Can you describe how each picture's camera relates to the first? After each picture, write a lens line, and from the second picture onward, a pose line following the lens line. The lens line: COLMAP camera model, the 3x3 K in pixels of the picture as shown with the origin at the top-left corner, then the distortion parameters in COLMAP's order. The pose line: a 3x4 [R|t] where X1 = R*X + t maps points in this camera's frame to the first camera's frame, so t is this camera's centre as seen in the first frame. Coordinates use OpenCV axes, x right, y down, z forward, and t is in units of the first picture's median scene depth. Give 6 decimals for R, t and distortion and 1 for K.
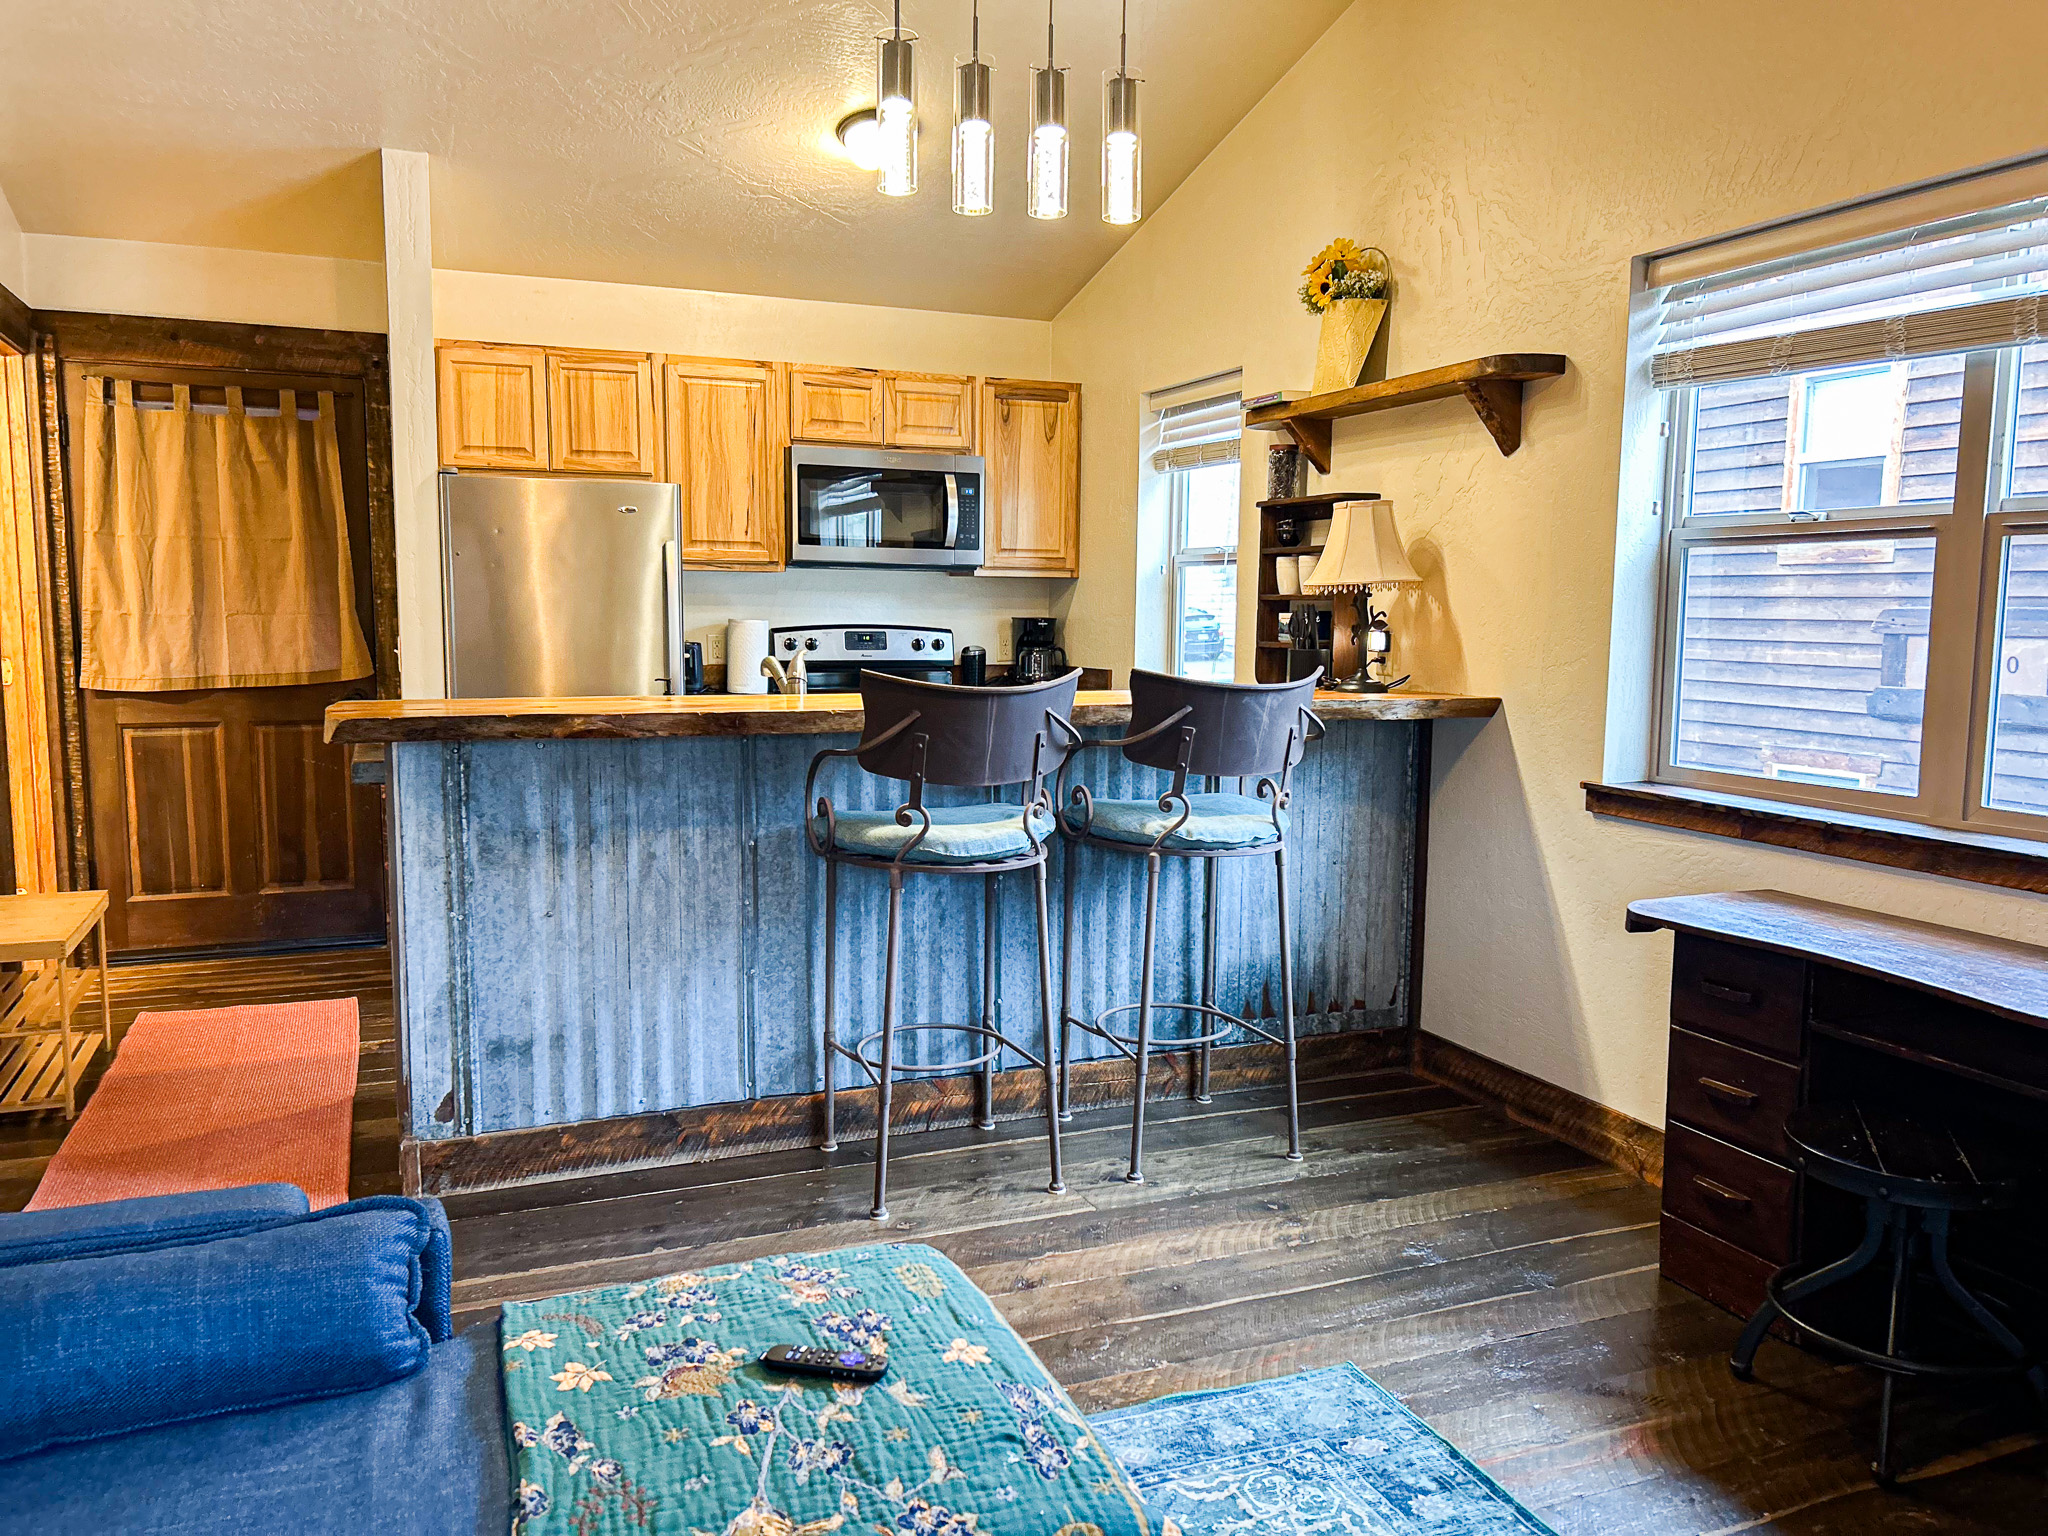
lens RADIAL K [[1527.6, 0, 1024.0], [0, 1527.6, 768.0], [0, 0, 1]] dist [0.058062, -0.075582]
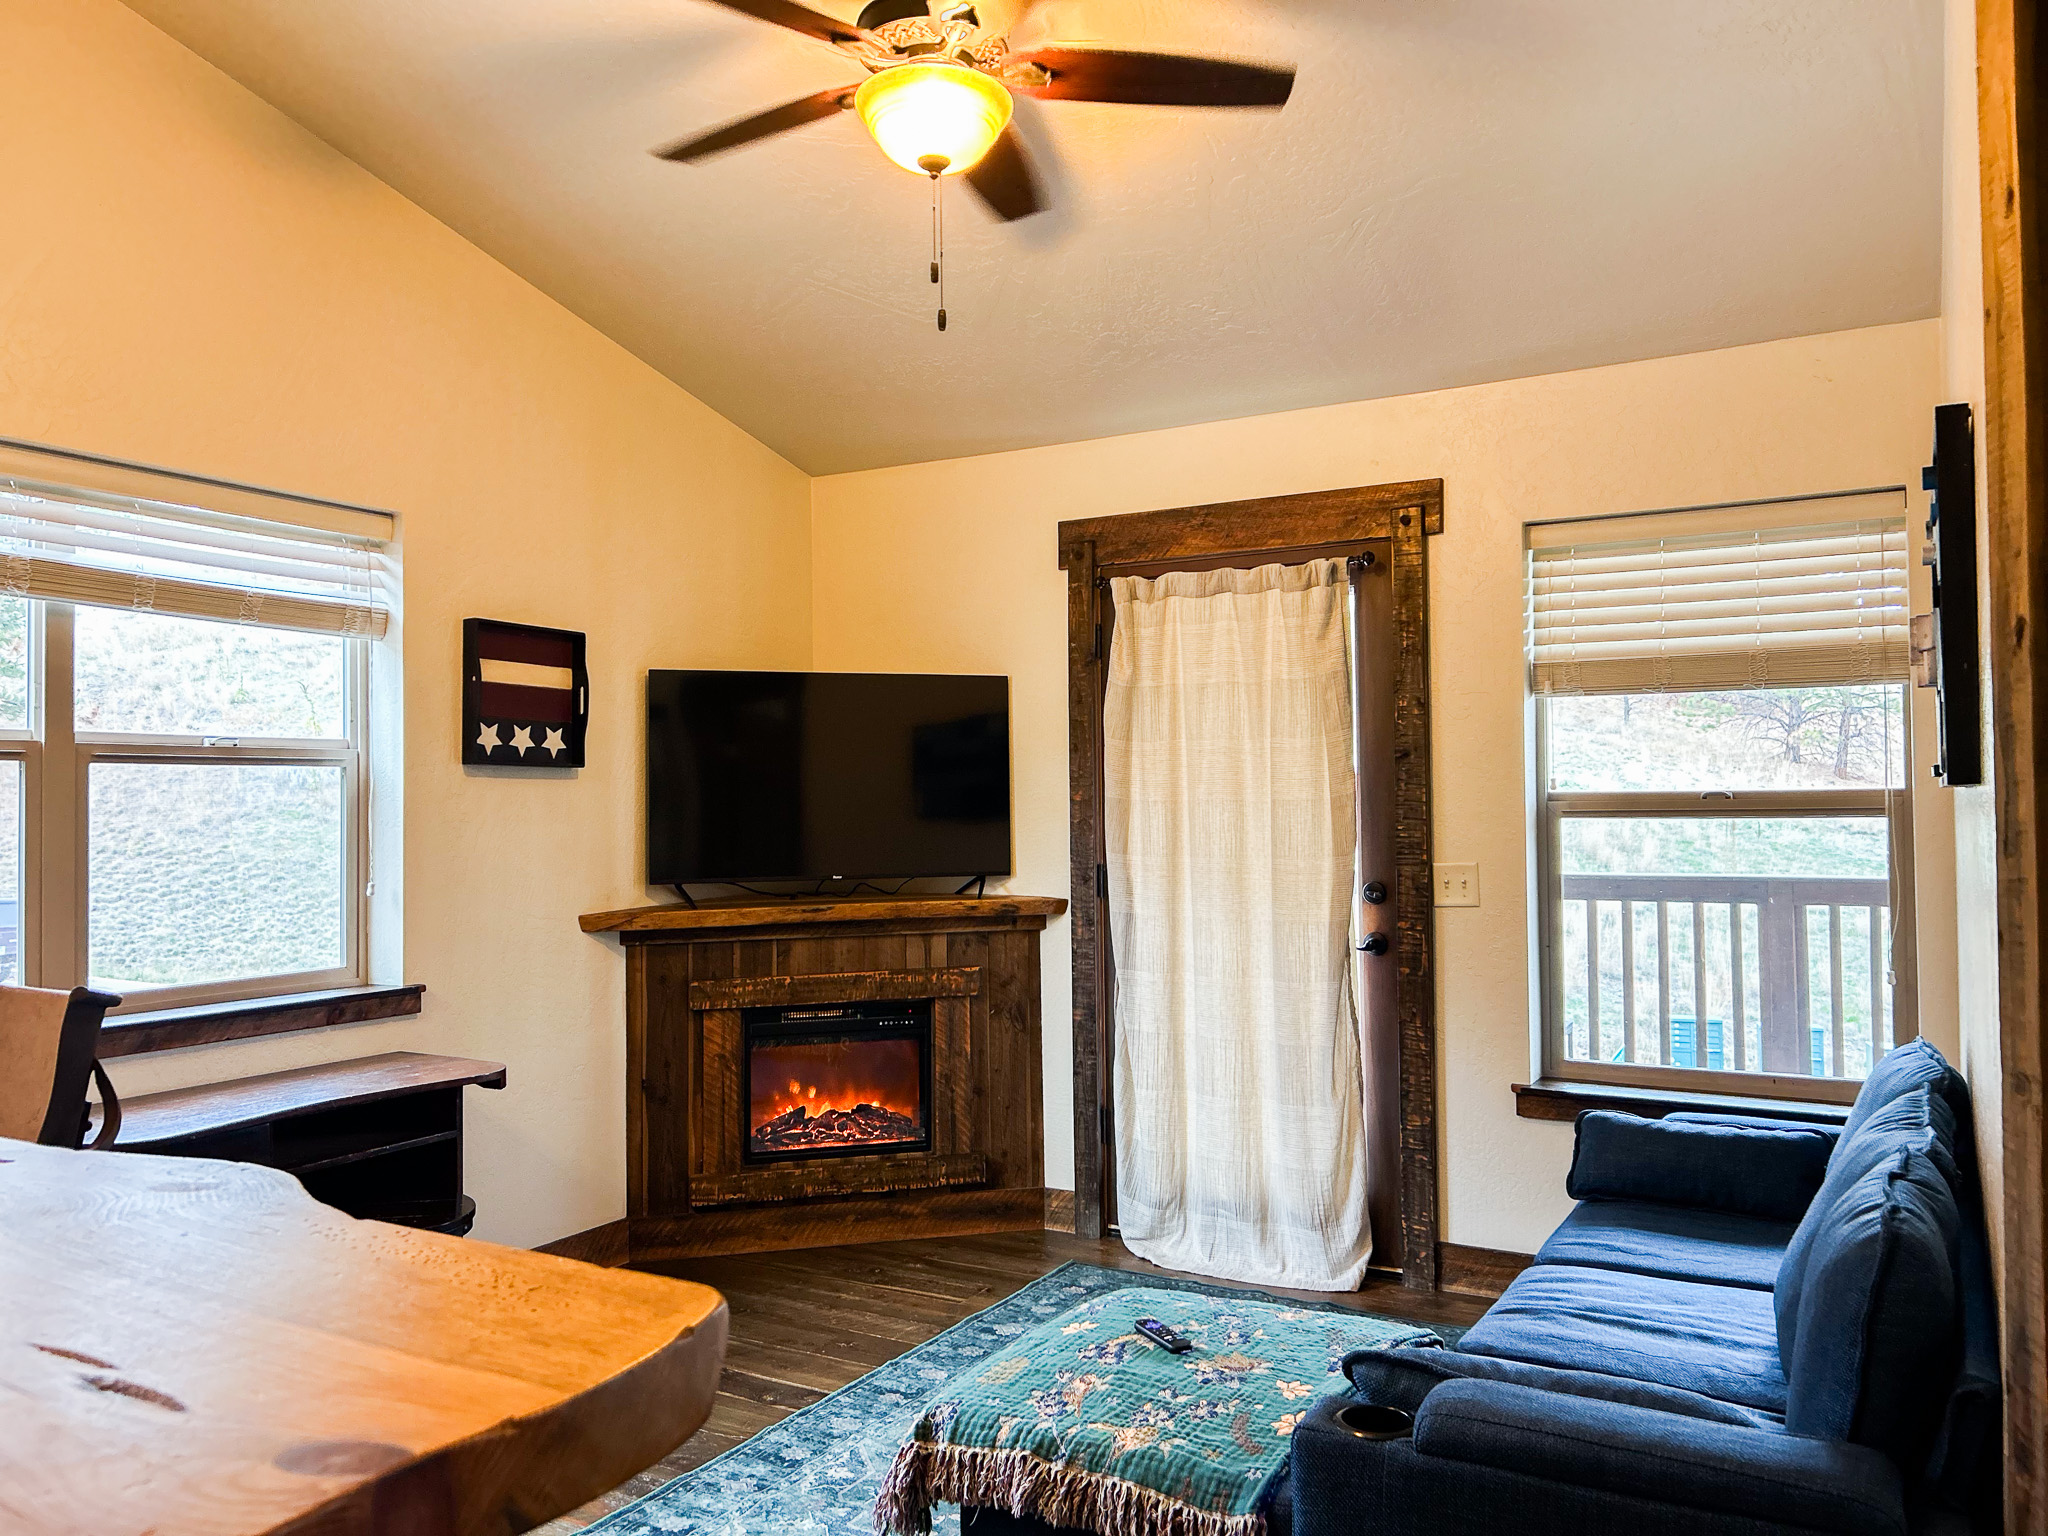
lens RADIAL K [[1527.6, 0, 1024.0], [0, 1527.6, 768.0], [0, 0, 1]] dist [0.058062, -0.075582]
pose [[-0.606691, 0.016383, 0.794769, -0.687431], [0.091534, 0.994577, 0.049372, -0.132759], [-0.789650, 0.102702, -0.604901, 1.089983]]
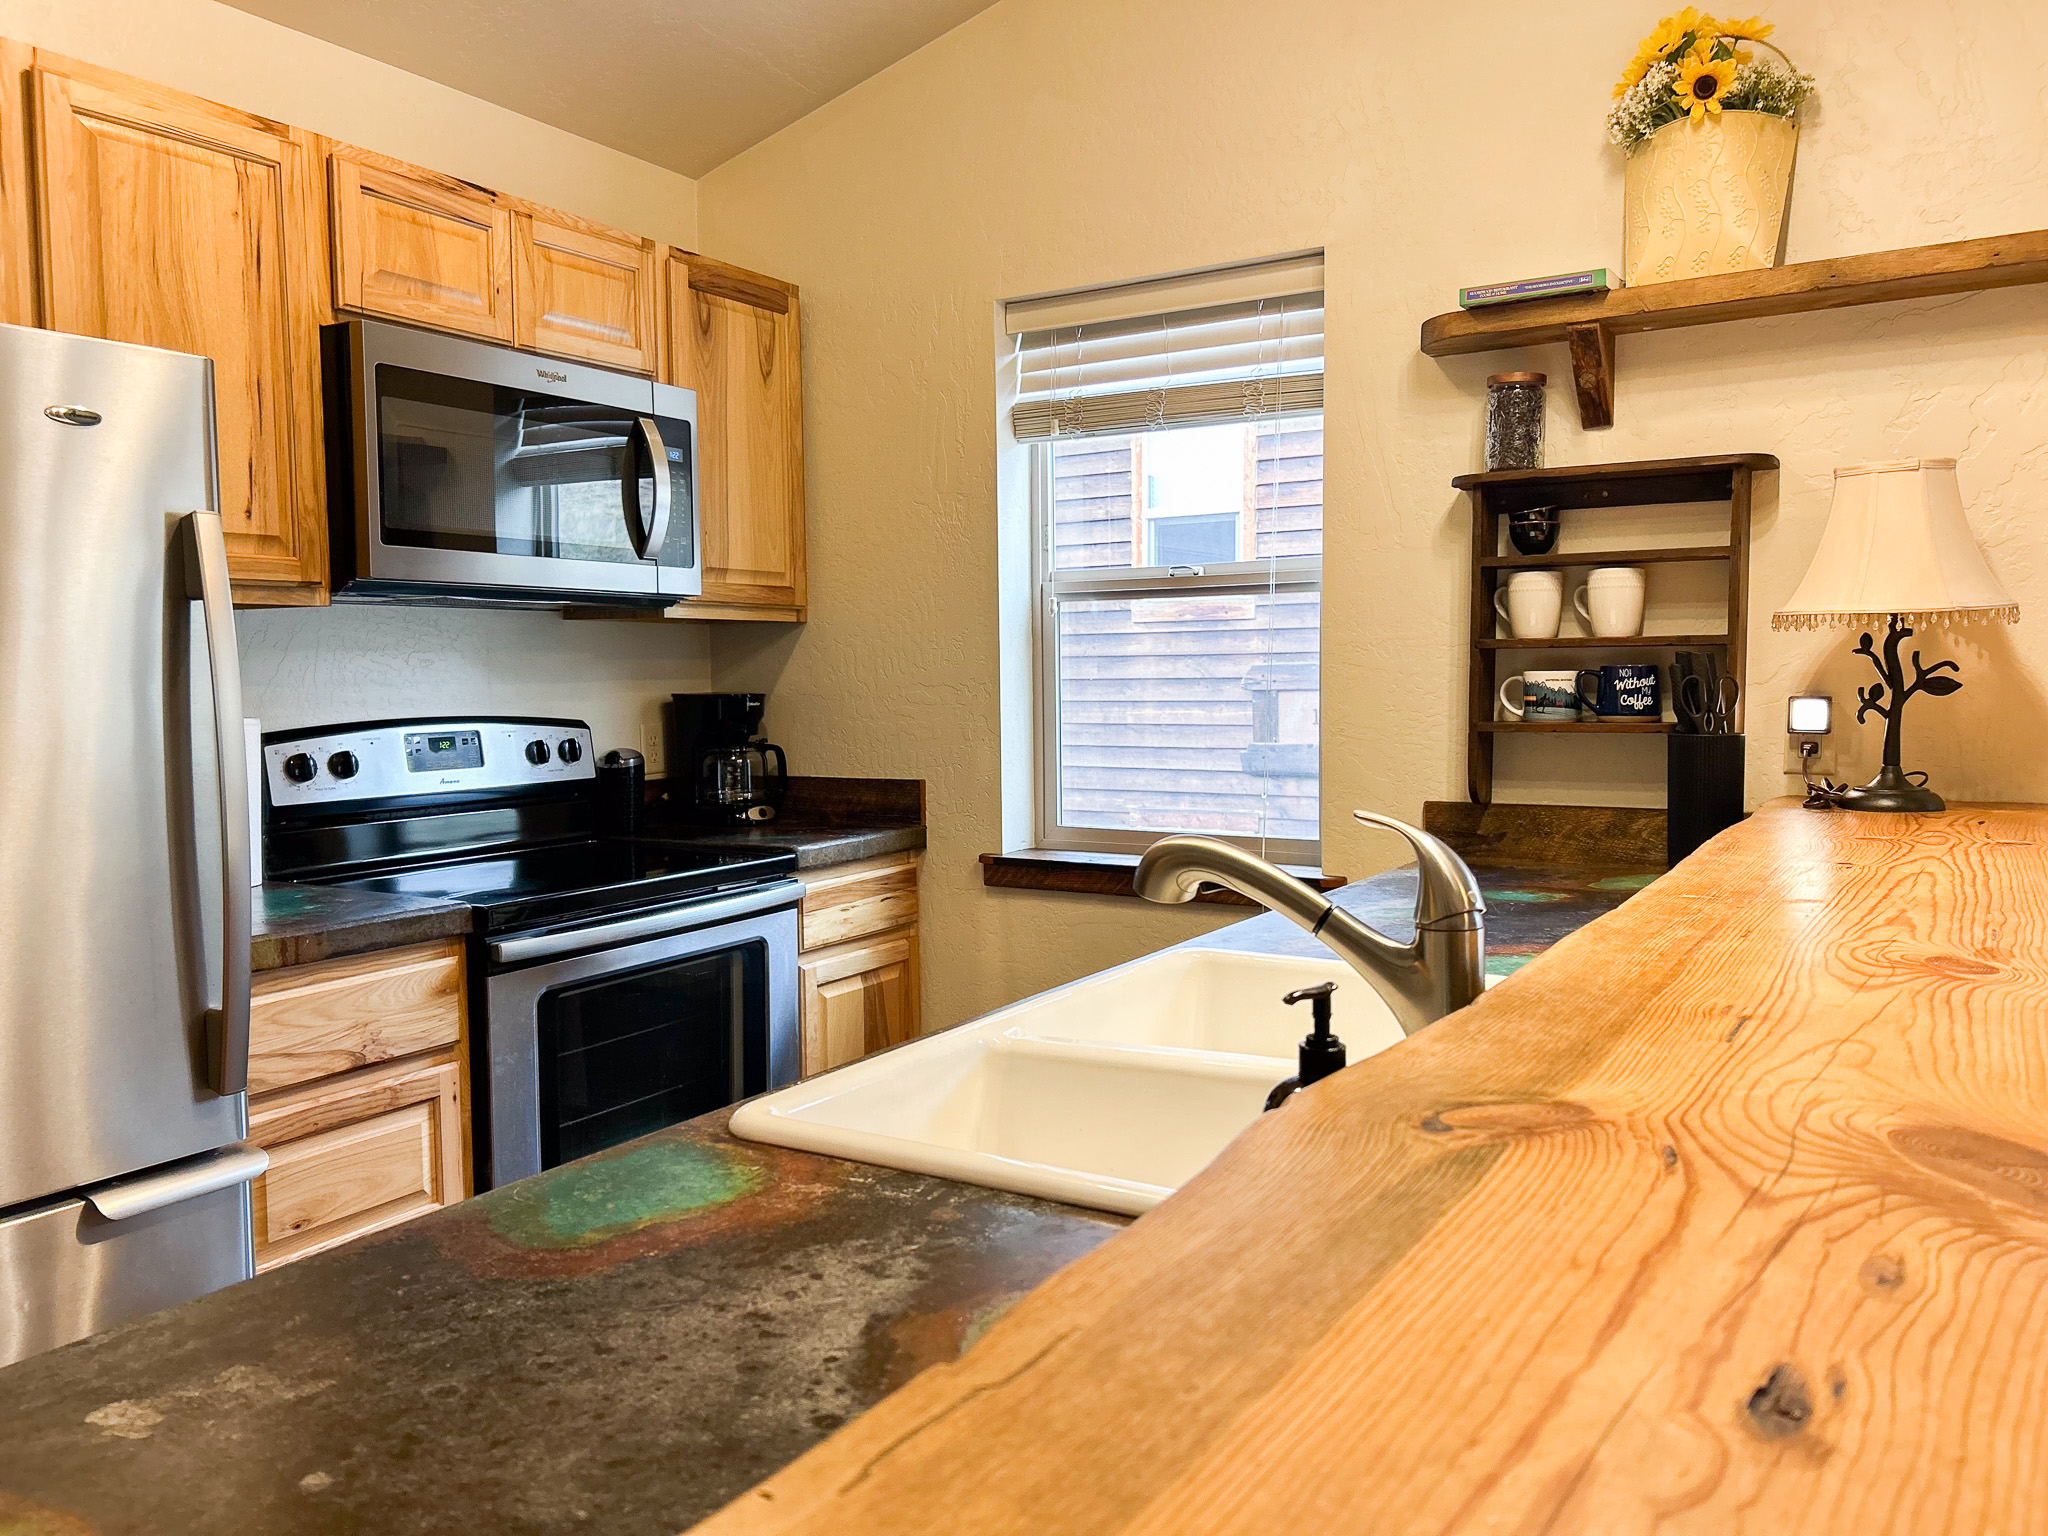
lens RADIAL K [[1527.6, 0, 1024.0], [0, 1527.6, 768.0], [0, 0, 1]] dist [0.058062, -0.075582]
pose [[0.809498, -0.056163, 0.584431, -0.150522], [0.082075, 0.996465, -0.017924, -0.033463], [-0.581358, 0.062477, 0.811246, 0.308211]]
